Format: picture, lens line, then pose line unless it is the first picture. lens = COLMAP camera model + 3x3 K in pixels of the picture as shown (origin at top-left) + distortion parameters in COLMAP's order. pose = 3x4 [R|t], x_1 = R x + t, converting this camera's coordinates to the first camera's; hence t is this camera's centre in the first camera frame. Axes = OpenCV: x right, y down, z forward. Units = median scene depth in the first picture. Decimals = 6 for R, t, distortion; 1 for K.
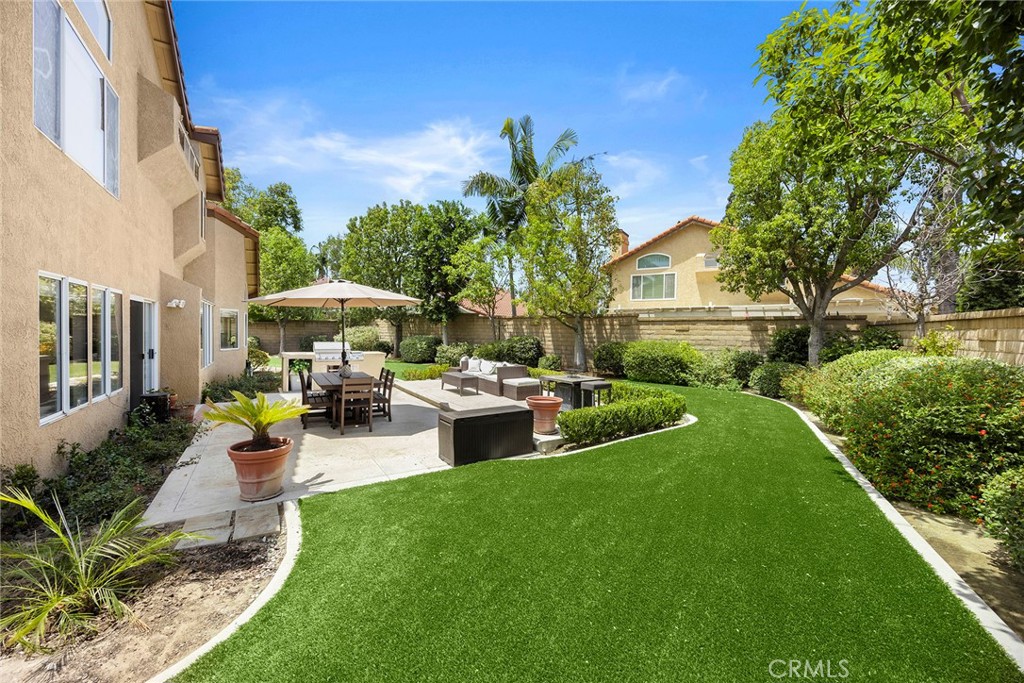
lens RADIAL K [[397.2, 0, 511.6], [0, 397.2, 341.9], [0, 0, 1]] dist [-0.000143, -0.000014]
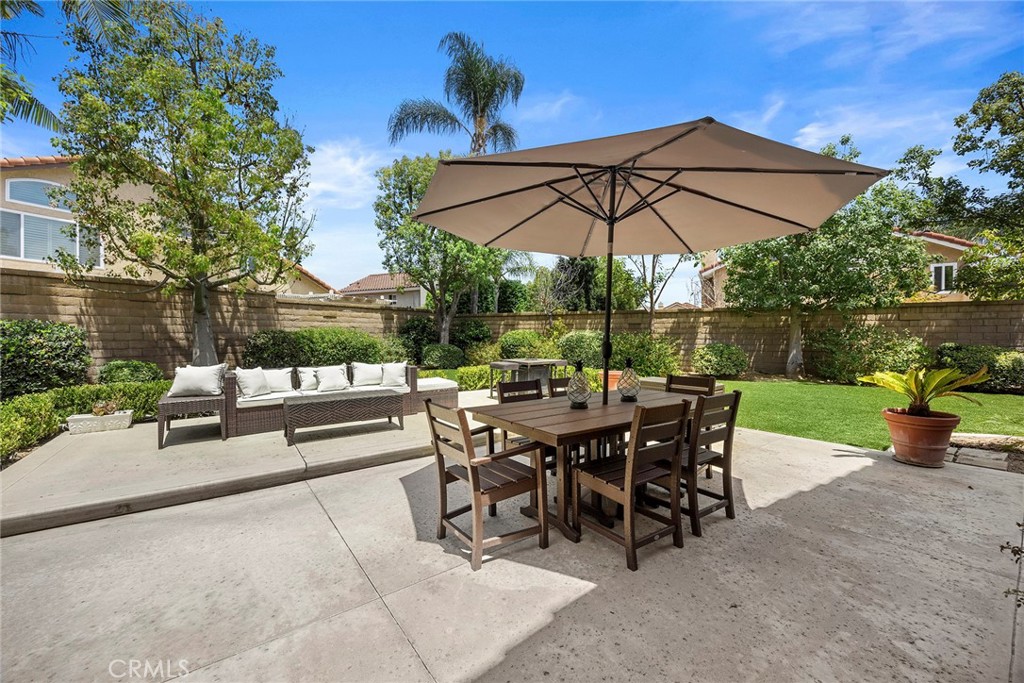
lens RADIAL K [[397.2, 0, 512.5], [0, 397.2, 337.6], [0, 0, 1]] dist [-0.000143, -0.000014]
pose [[-0.077303, -0.024874, 0.996697, -0.440691], [0.014481, 0.999555, 0.026069, 0.000126], [-0.996902, 0.016449, -0.076909, 0.599061]]
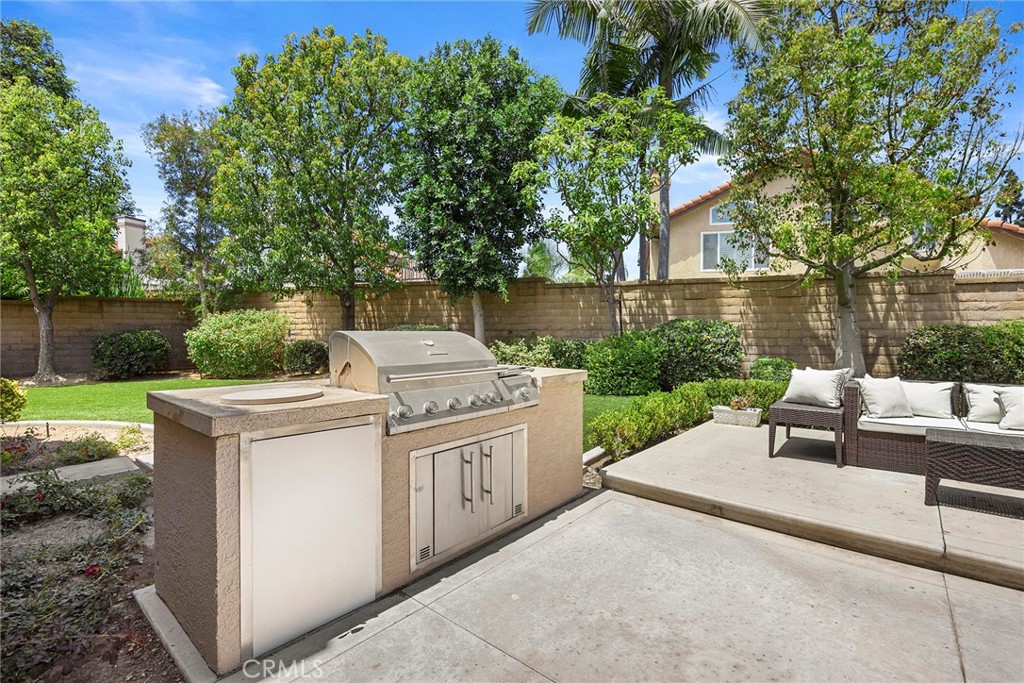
lens RADIAL K [[461.2, 0, 511.2], [0, 461.2, 340.9], [0, 0, 1]] dist [-0.009795, -0.000779]
pose [[0.953184, -0.024667, 0.301383, -0.385245], [0.023753, 0.999695, 0.006696, 0.002121], [-0.301457, 0.000776, 0.953480, 0.596025]]
